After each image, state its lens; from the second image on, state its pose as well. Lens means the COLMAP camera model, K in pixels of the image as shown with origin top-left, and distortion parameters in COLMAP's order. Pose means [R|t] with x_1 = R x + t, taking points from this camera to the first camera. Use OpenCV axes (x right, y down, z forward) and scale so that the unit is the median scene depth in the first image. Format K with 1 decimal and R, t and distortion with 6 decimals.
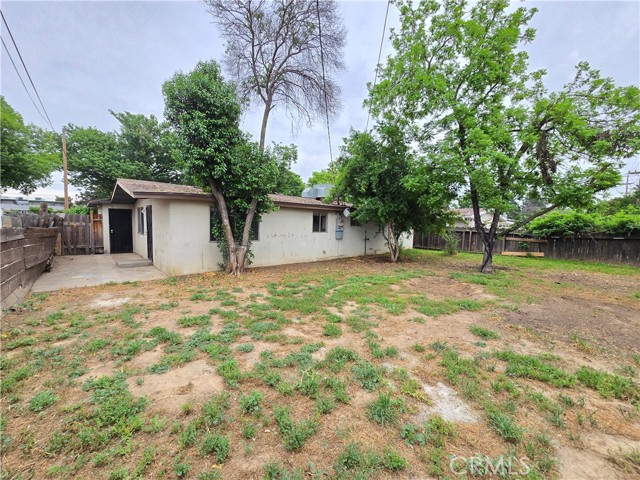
lens RADIAL K [[262.1, 0, 322.4], [0, 262.1, 243.8], [0, 0, 1]] dist [-0.002656, 0.000103]
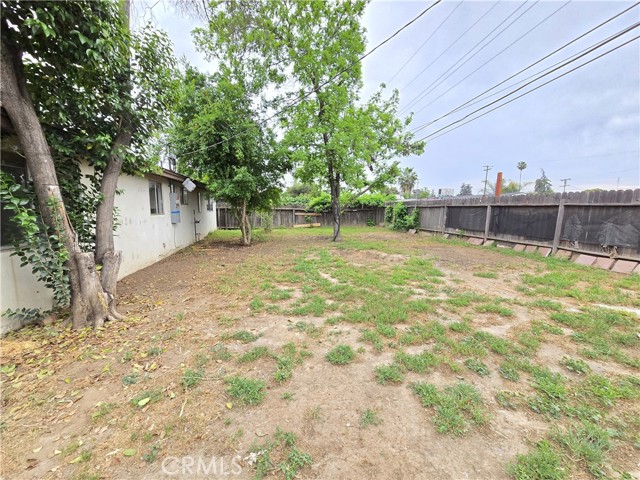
lens RADIAL K [[262.1, 0, 322.4], [0, 262.1, 243.8], [0, 0, 1]] dist [-0.002656, 0.000103]
pose [[0.511507, -0.136639, 0.848346, -0.696458], [0.072162, 0.990619, 0.116045, -0.037600], [-0.856244, 0.001861, 0.516569, 0.704458]]
